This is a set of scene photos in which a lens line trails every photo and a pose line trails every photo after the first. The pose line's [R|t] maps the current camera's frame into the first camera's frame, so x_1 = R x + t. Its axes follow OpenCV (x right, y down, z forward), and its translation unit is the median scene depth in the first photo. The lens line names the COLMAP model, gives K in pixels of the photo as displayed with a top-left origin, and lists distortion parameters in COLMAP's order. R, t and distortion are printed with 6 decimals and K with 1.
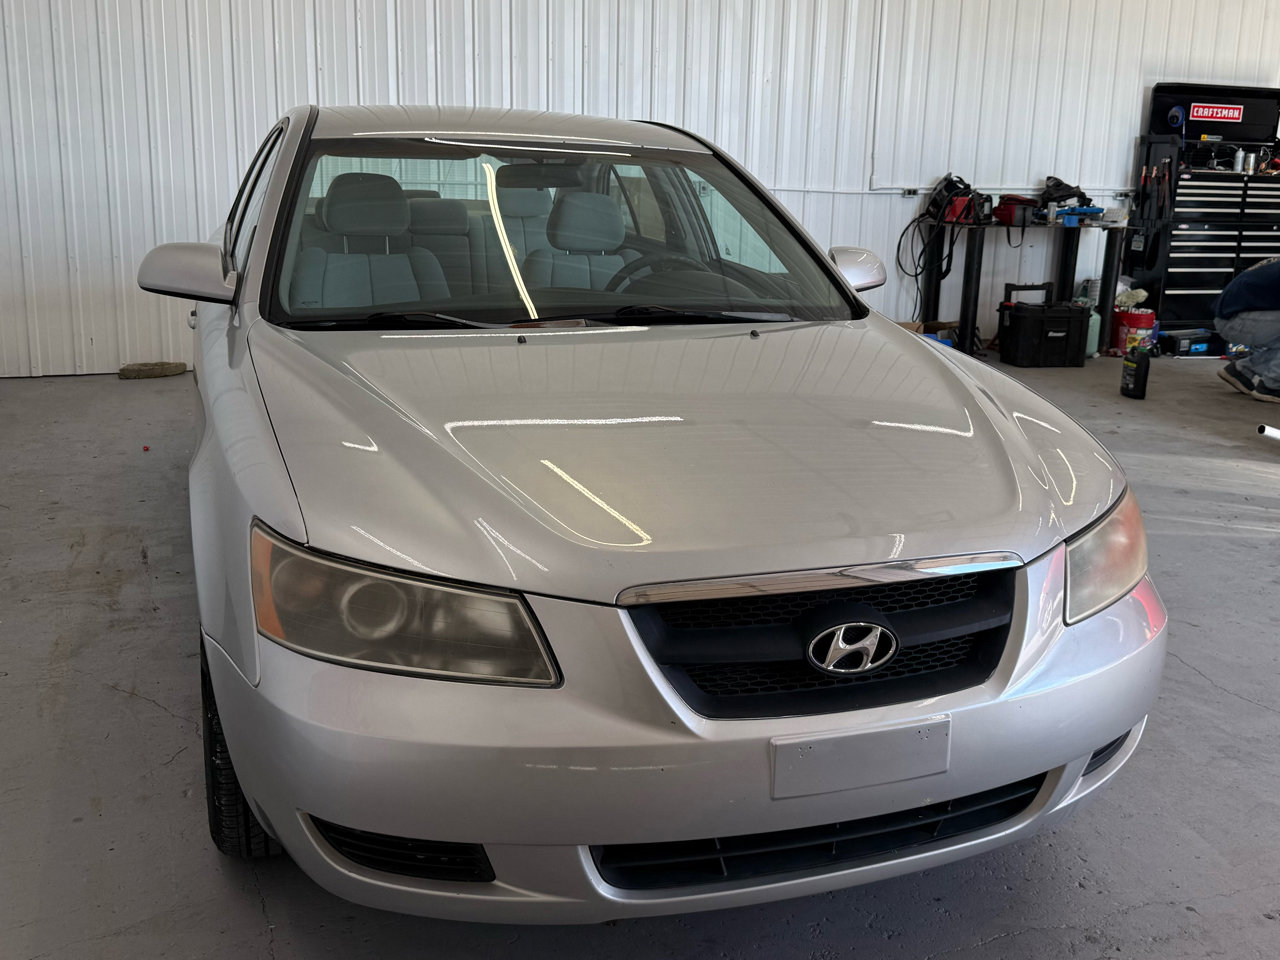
lens RADIAL K [[1307.9, 0, 576.2], [0, 1307.9, 416.0], [0, 0, 1]] dist [-0.010287, 0.000000]
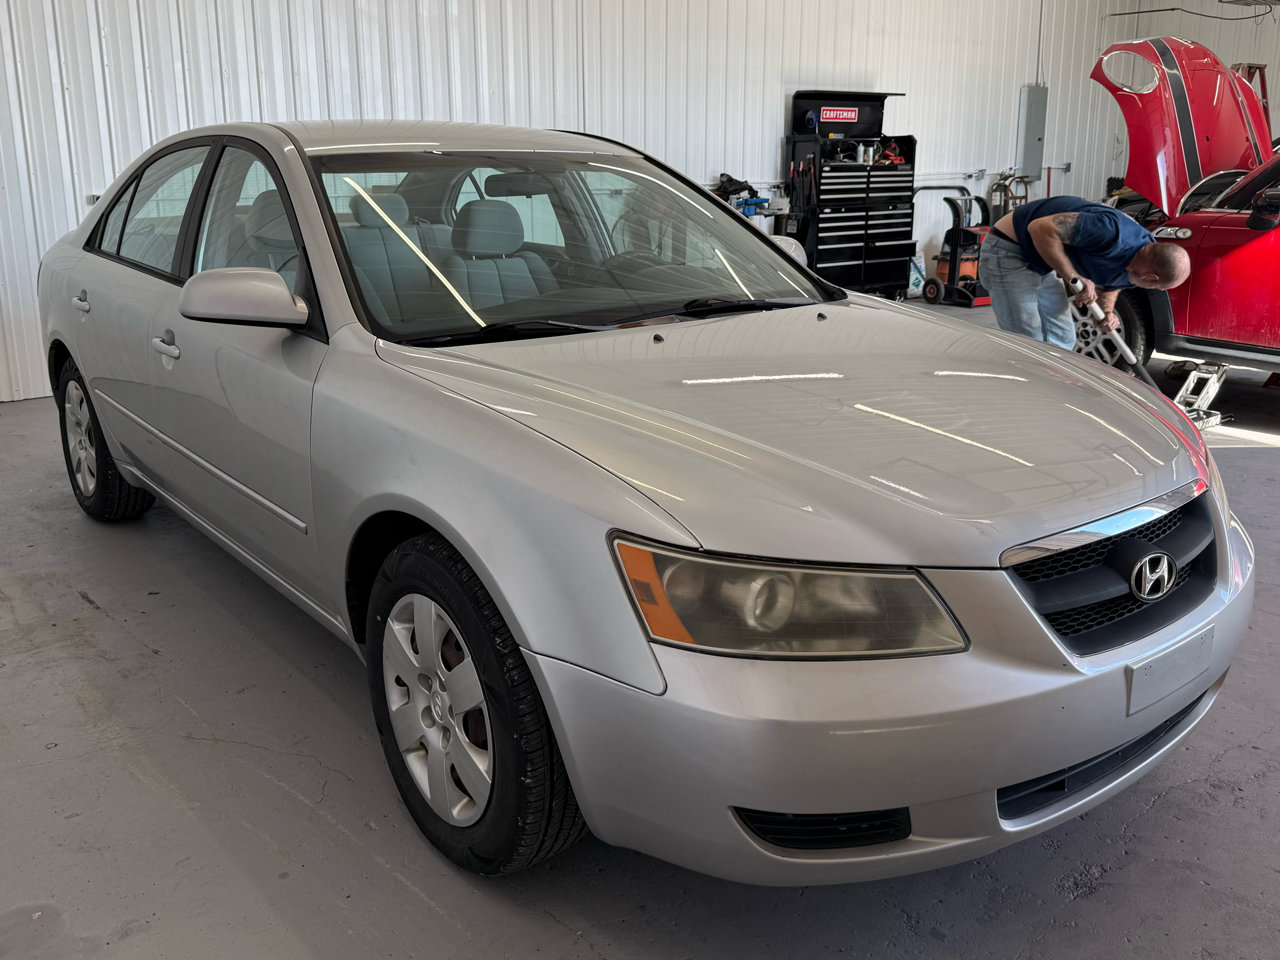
lens RADIAL K [[1187.6, 0, 523.9], [0, 1187.6, 437.4], [0, 0, 1]] dist [-0.001991, 0.000000]
pose [[0.947166, -0.102842, 0.303809, -0.231821], [0.094350, 0.994630, 0.042543, -0.015520], [-0.306552, -0.011631, 0.951783, 0.063495]]
